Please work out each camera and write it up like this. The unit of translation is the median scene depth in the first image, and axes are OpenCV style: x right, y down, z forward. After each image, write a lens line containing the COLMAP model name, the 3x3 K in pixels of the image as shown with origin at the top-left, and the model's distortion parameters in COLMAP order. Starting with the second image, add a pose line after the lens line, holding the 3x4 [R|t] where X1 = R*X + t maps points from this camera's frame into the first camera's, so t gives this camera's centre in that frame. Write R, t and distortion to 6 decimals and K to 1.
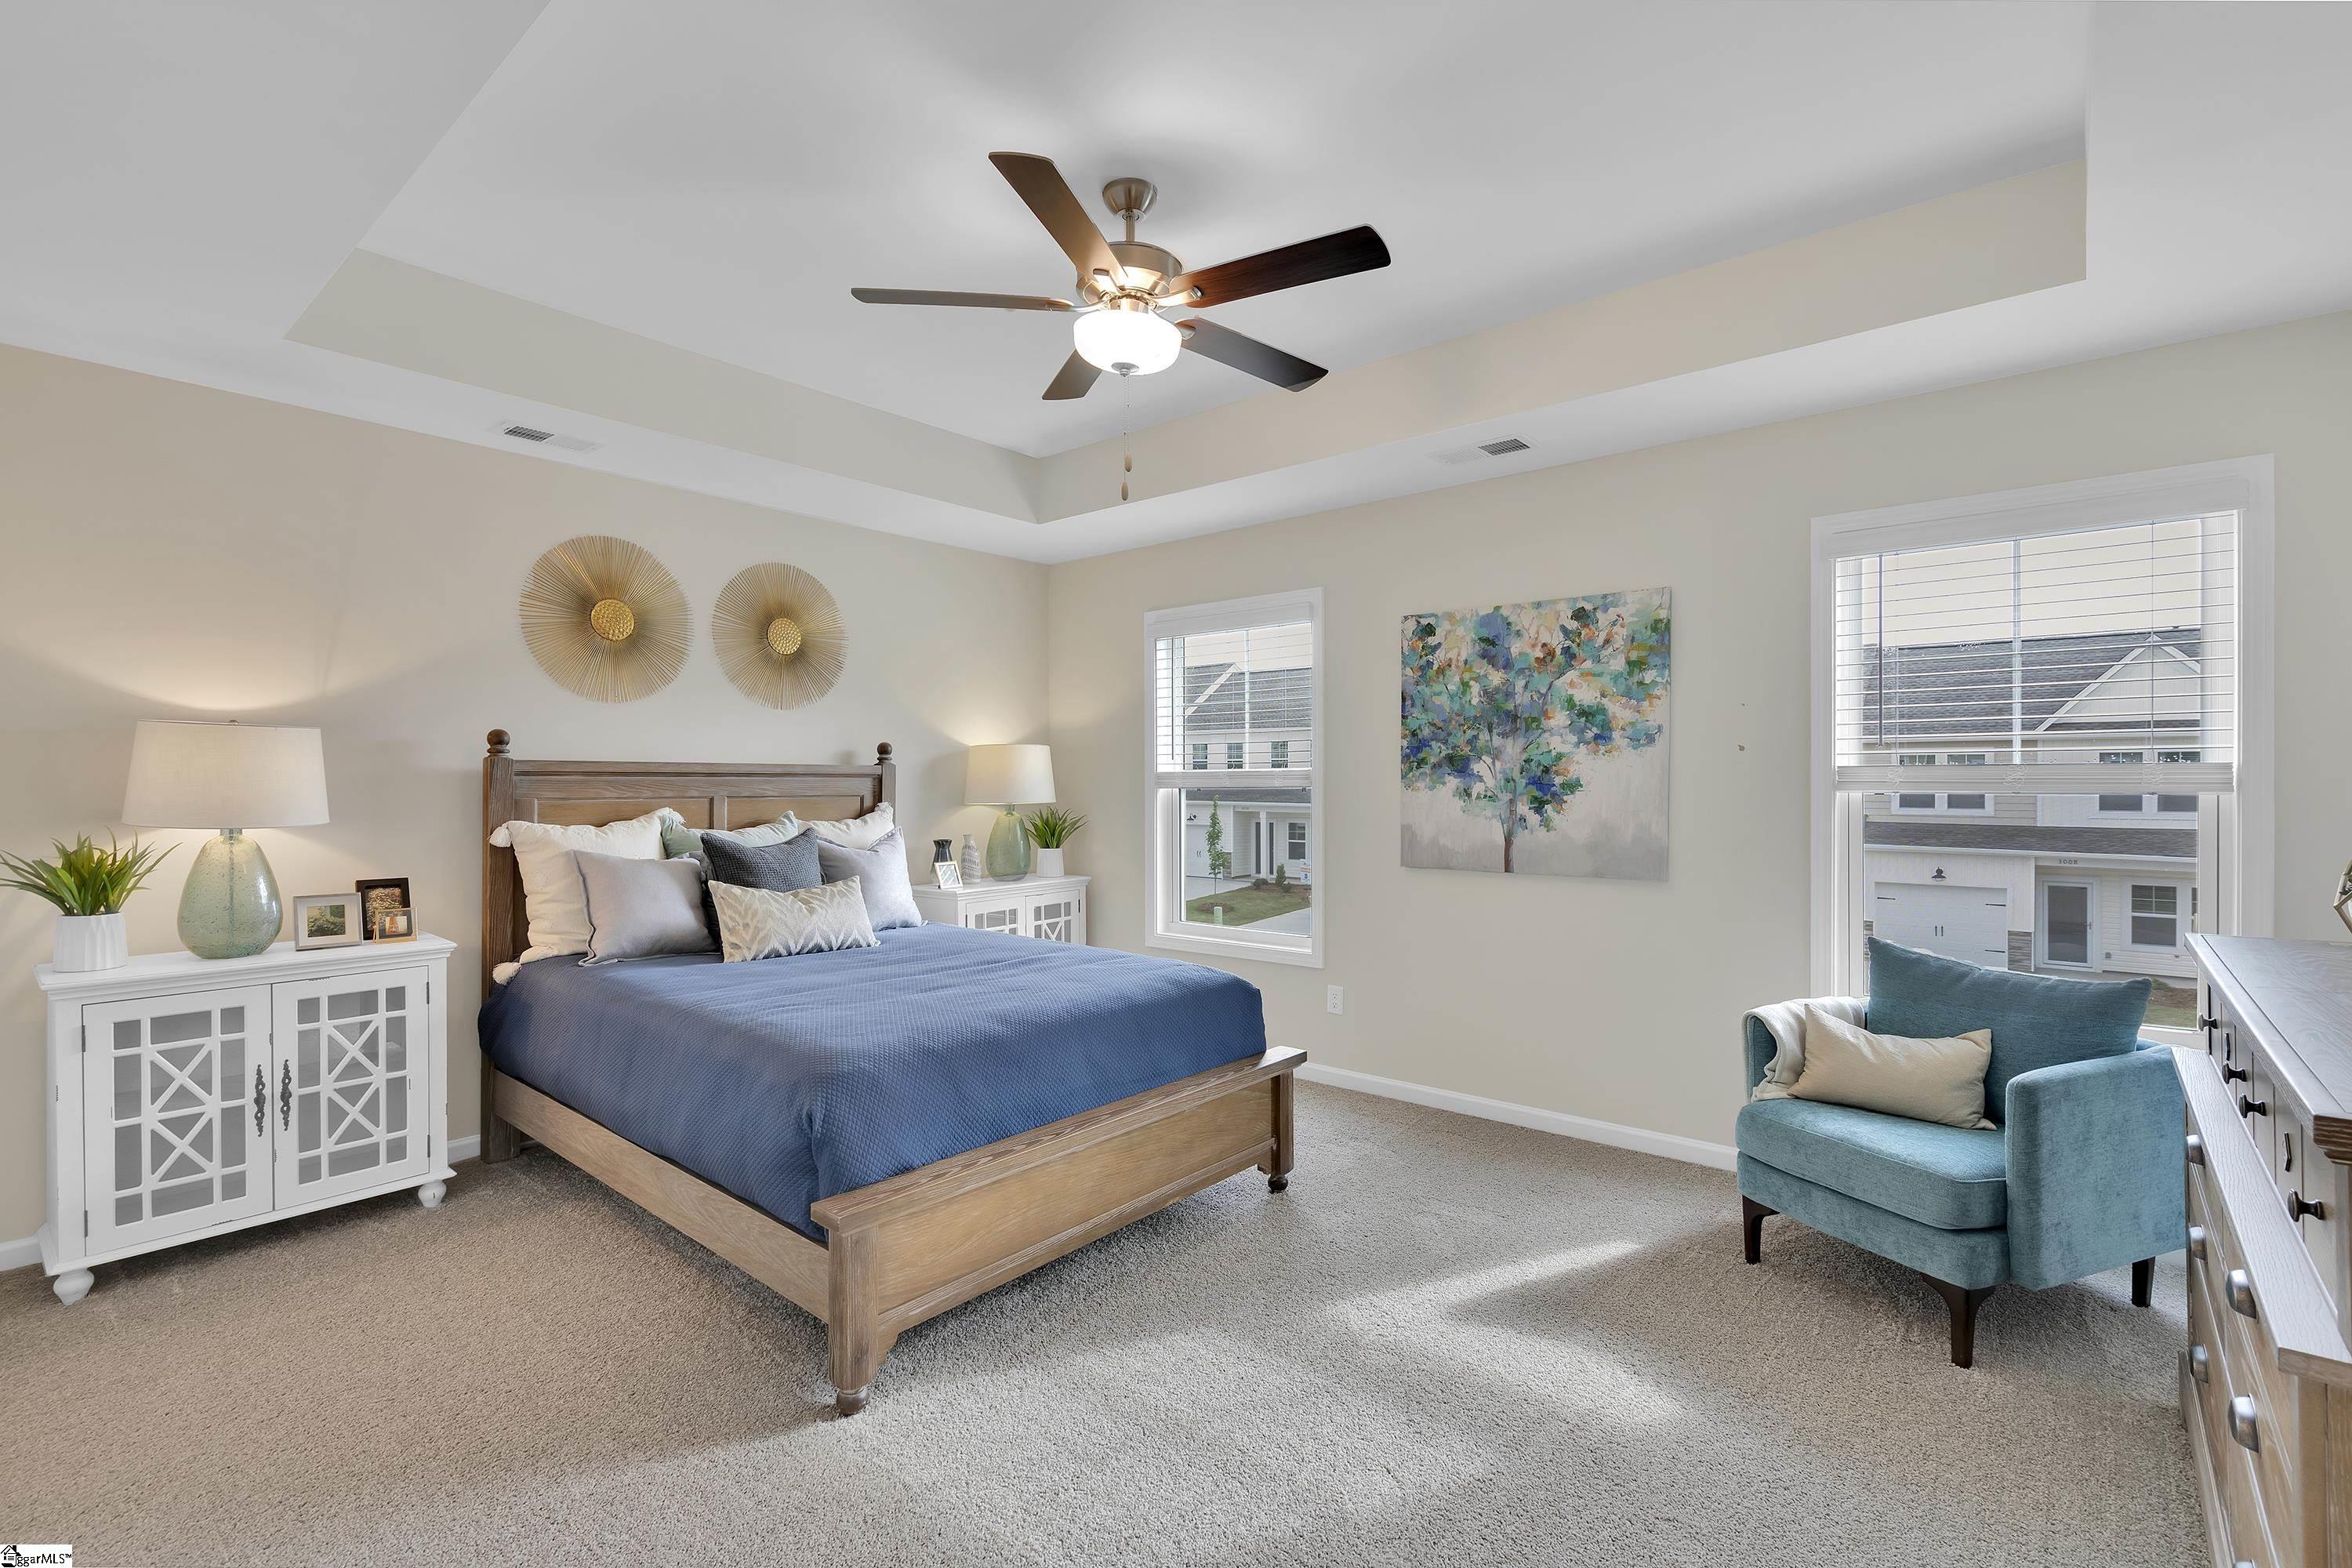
lens RADIAL K [[1053.4, 0, 1174.6], [0, 1053.4, 784.9], [0, 0, 1]] dist [-0.001077, 0.000425]
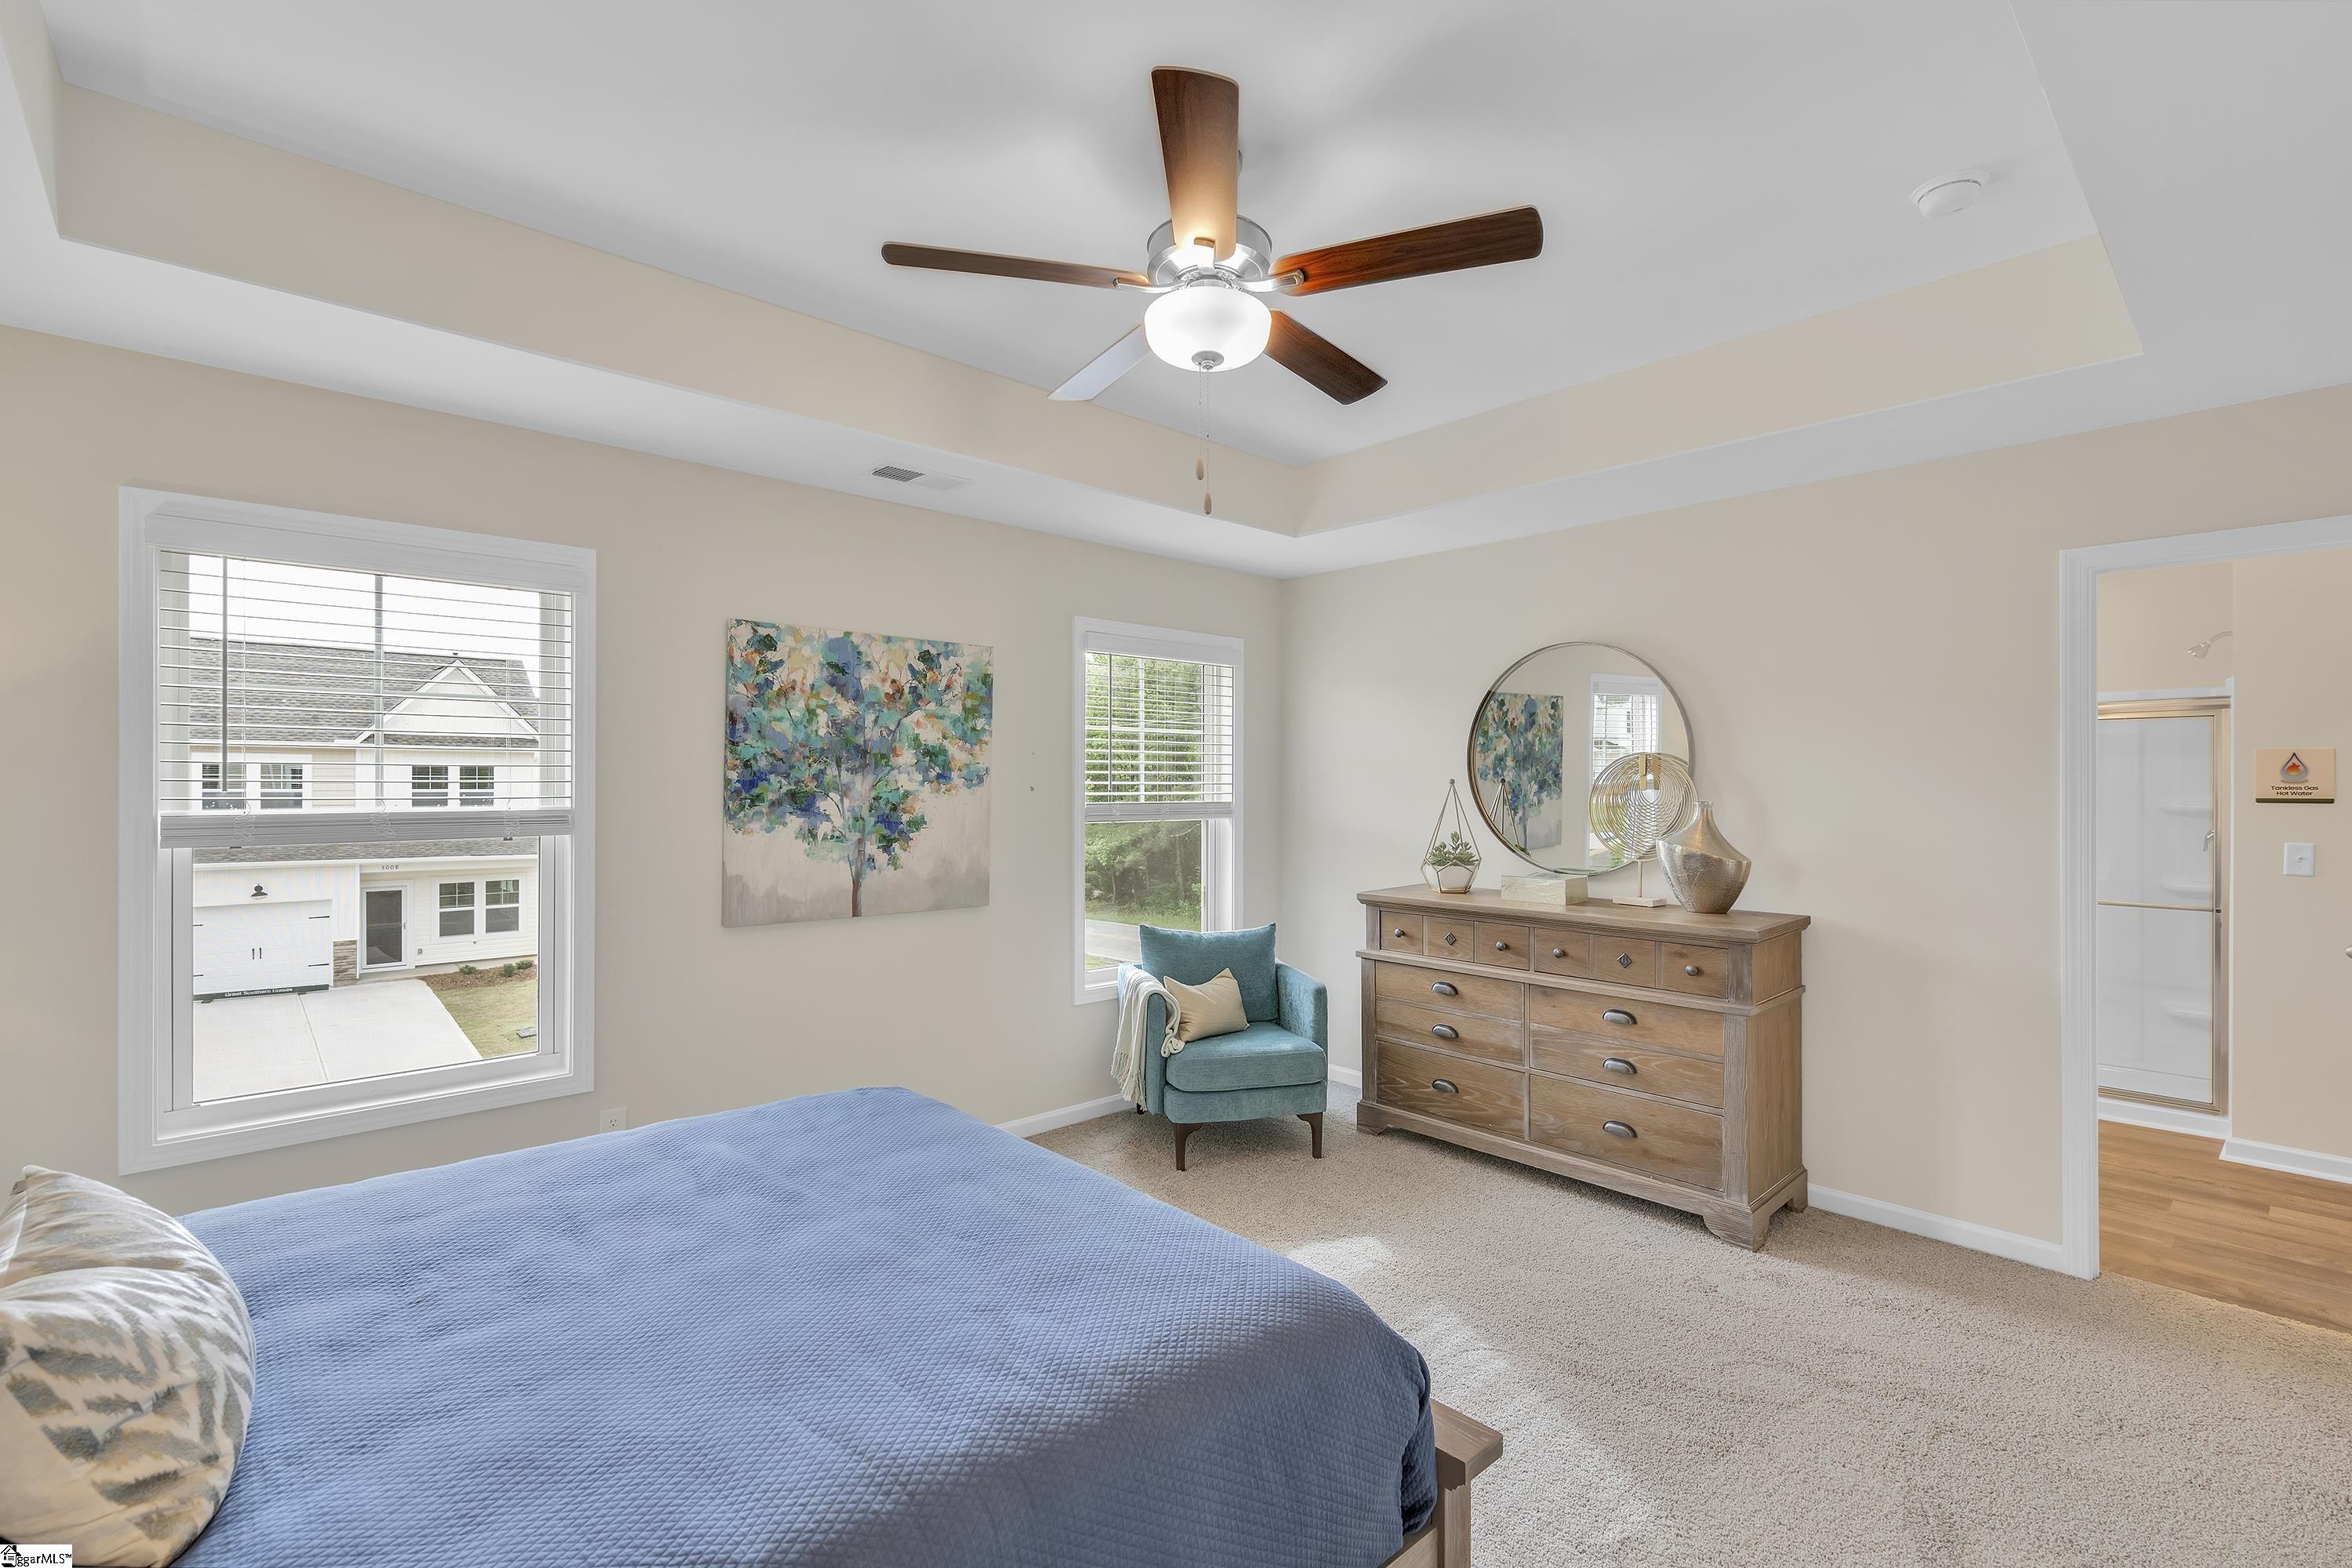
lens RADIAL K [[1053.4, 0, 1174.9], [0, 1053.4, 784.2], [0, 0, 1]] dist [-0.001077, 0.000425]
pose [[0.126065, 0.003402, 0.992016, -0.583791], [0.001230, 0.999993, -0.003586, -0.031834], [-0.992021, 0.001672, 0.126060, 0.602267]]
